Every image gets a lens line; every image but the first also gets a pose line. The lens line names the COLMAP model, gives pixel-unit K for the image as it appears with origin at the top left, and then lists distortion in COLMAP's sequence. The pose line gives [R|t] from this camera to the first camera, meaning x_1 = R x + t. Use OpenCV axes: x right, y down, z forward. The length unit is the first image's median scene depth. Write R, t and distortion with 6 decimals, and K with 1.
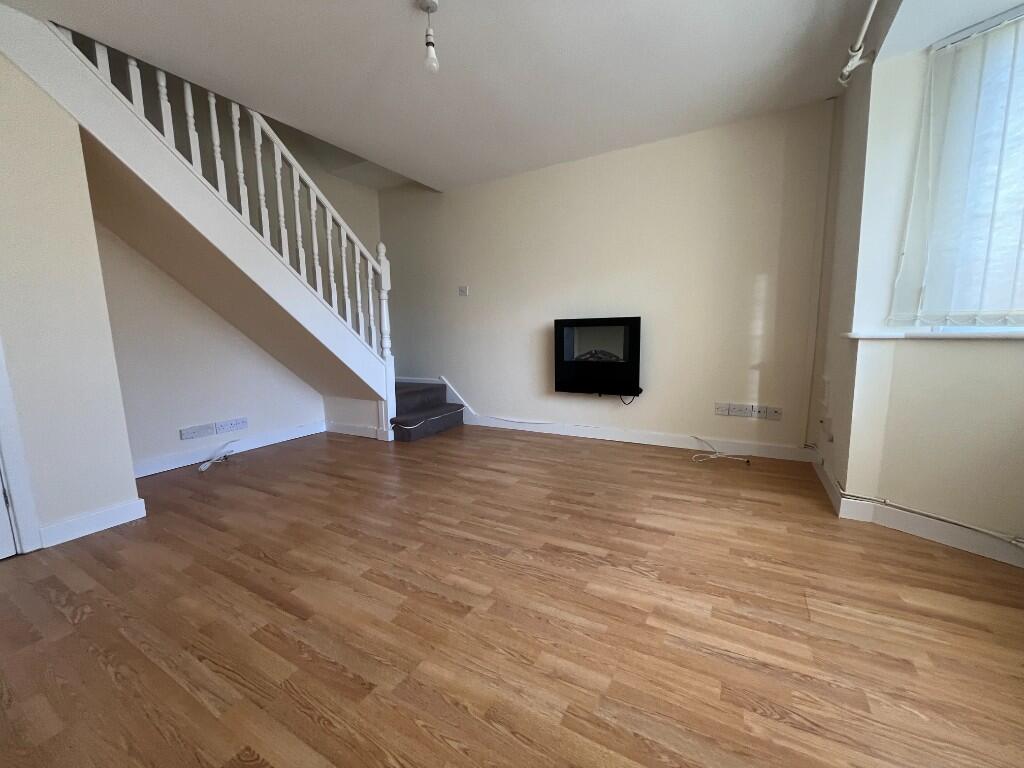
lens RADIAL K [[412.0, 0, 508.4], [0, 412.0, 386.8], [0, 0, 1]] dist [-0.000180, -0.000884]
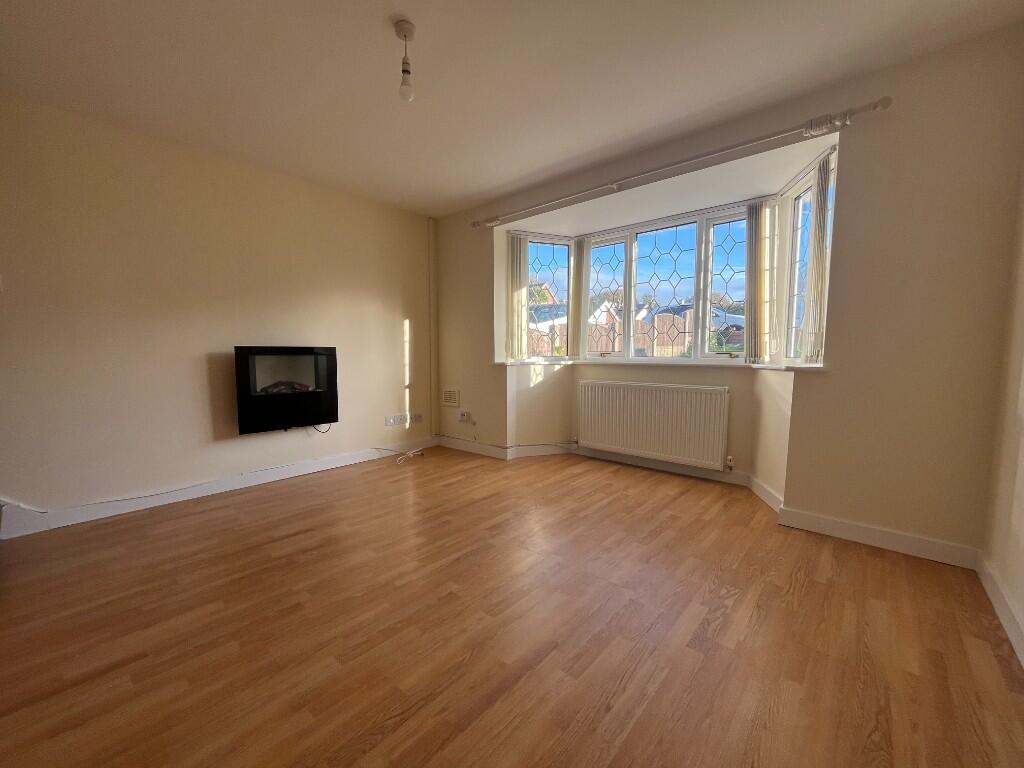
lens RADIAL K [[412.0, 0, 508.4], [0, 412.0, 386.8], [0, 0, 1]] dist [-0.000180, -0.000884]
pose [[0.197963, -0.061082, 0.978304, -0.887430], [0.123152, 0.991698, 0.036998, -0.073361], [-0.972442, 0.113156, 0.203842, 0.502090]]
